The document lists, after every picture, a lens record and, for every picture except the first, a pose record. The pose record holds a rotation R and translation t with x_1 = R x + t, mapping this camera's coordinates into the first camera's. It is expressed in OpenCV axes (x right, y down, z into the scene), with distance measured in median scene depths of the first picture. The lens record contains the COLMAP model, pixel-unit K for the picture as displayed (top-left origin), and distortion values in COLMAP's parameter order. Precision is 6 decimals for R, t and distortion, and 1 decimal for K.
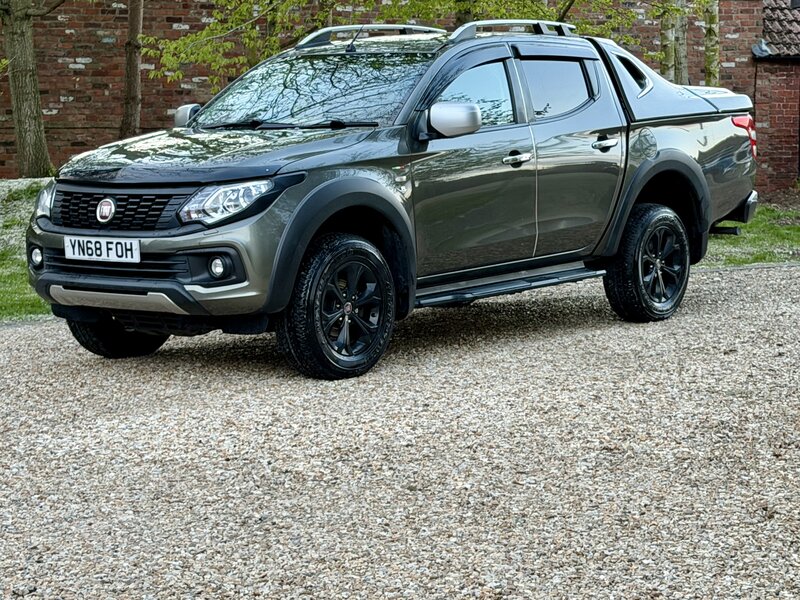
lens RADIAL K [[1917.8, 0, 400.0], [0, 1917.8, 300.0], [0, 0, 1]] dist [0.088455, 1.035543]
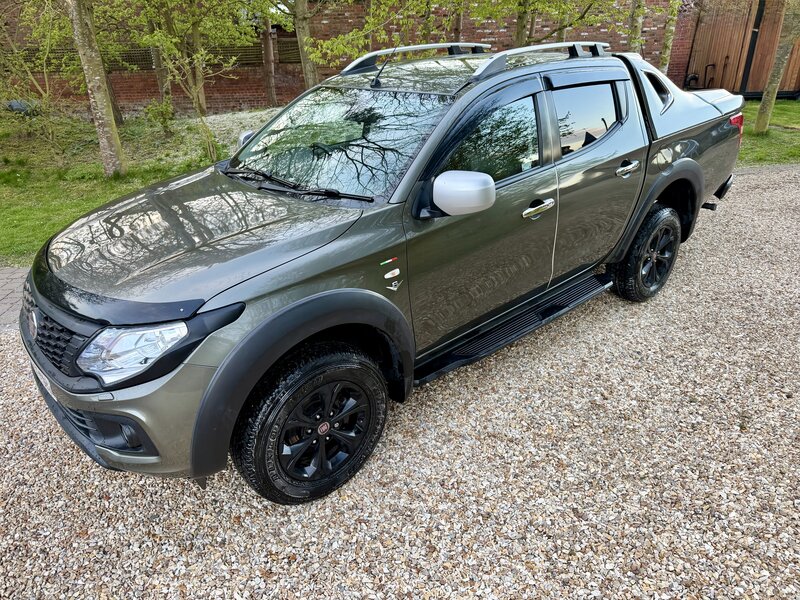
lens RADIAL K [[564.9, 0, 400.0], [0, 564.9, 300.0], [0, 0, 1]] dist [0.049592, -0.060350]
pose [[0.984035, 0.059852, -0.167611, 0.039169], [-0.001418, 0.944364, 0.328898, -0.113168], [0.177971, -0.323409, 0.929372, 0.646155]]
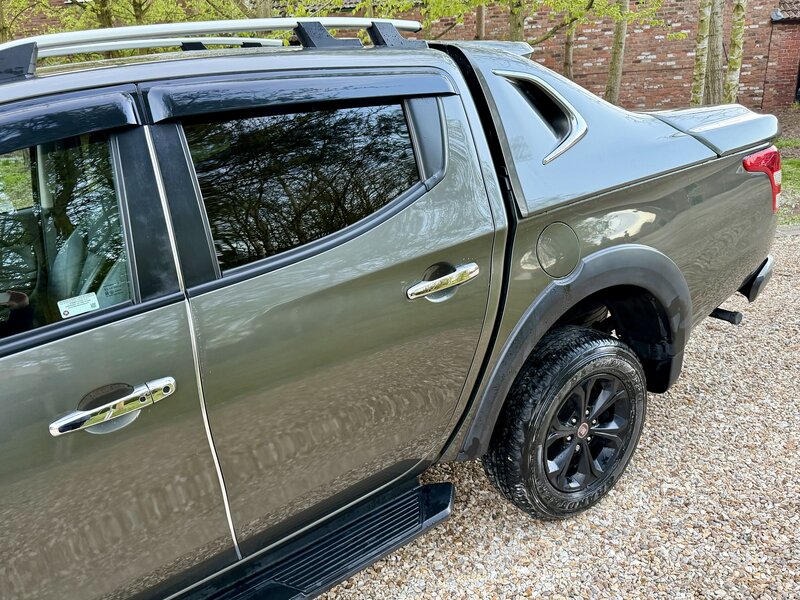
lens RADIAL K [[649.0, 0, 385.7], [0, 649.0, 299.0], [0, 0, 1]] dist [-0.001714, -0.001650]
pose [[0.948356, 0.053652, -0.312638, 0.141444], [0.029282, 0.966577, 0.254700, -0.116416], [0.315854, -0.250701, 0.915088, 0.824890]]
